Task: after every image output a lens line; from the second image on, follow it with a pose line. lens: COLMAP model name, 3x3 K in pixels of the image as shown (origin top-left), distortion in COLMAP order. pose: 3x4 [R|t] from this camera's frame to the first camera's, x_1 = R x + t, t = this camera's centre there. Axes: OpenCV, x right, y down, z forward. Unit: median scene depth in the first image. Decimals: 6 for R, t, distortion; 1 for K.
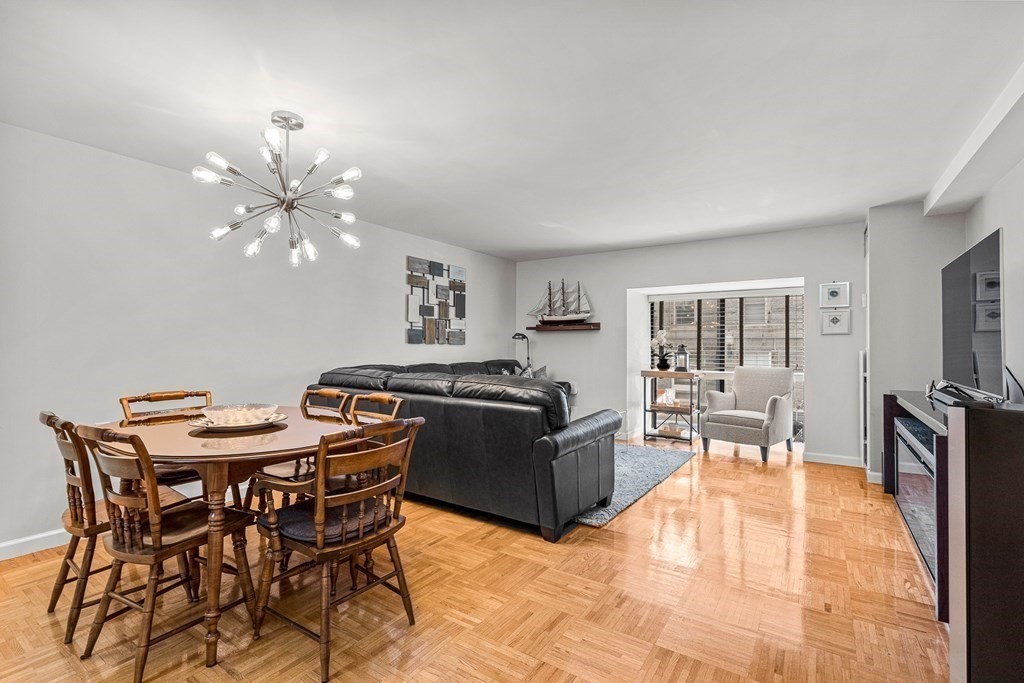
lens RADIAL K [[468.4, 0, 513.3], [0, 468.4, 342.8], [0, 0, 1]] dist [-0.003970, 0.002330]
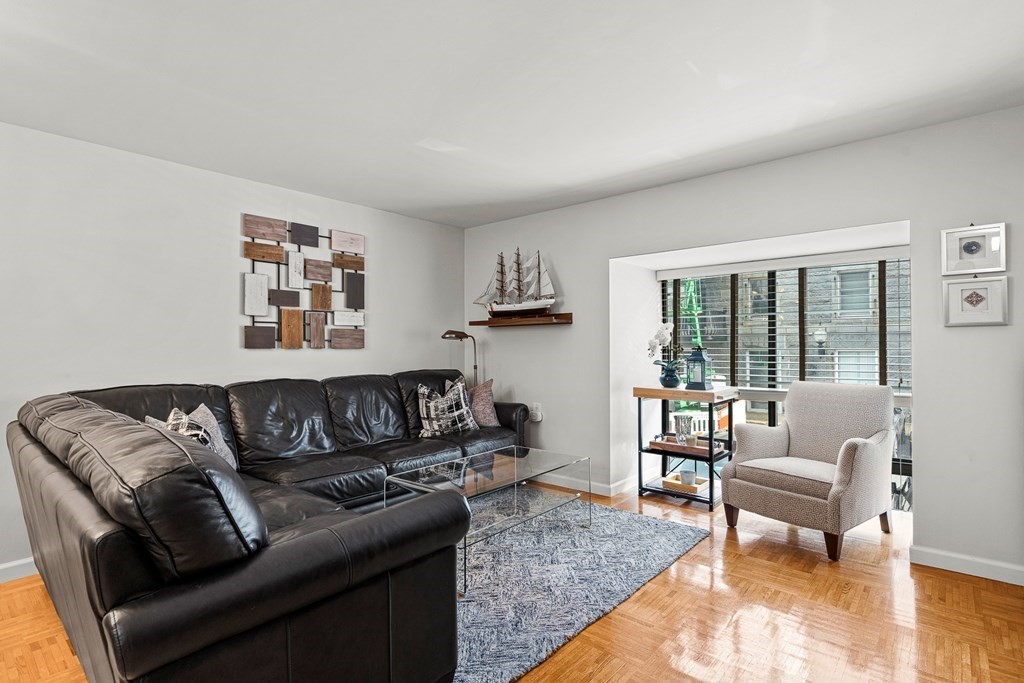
lens RADIAL K [[507.1, 0, 511.2], [0, 507.1, 342.4], [0, 0, 1]] dist [-0.002856, -0.000314]
pose [[0.991586, -0.008958, -0.129141, 0.202745], [0.009146, 0.999958, 0.000860, -0.003602], [0.129127, -0.002034, 0.991626, 0.305944]]
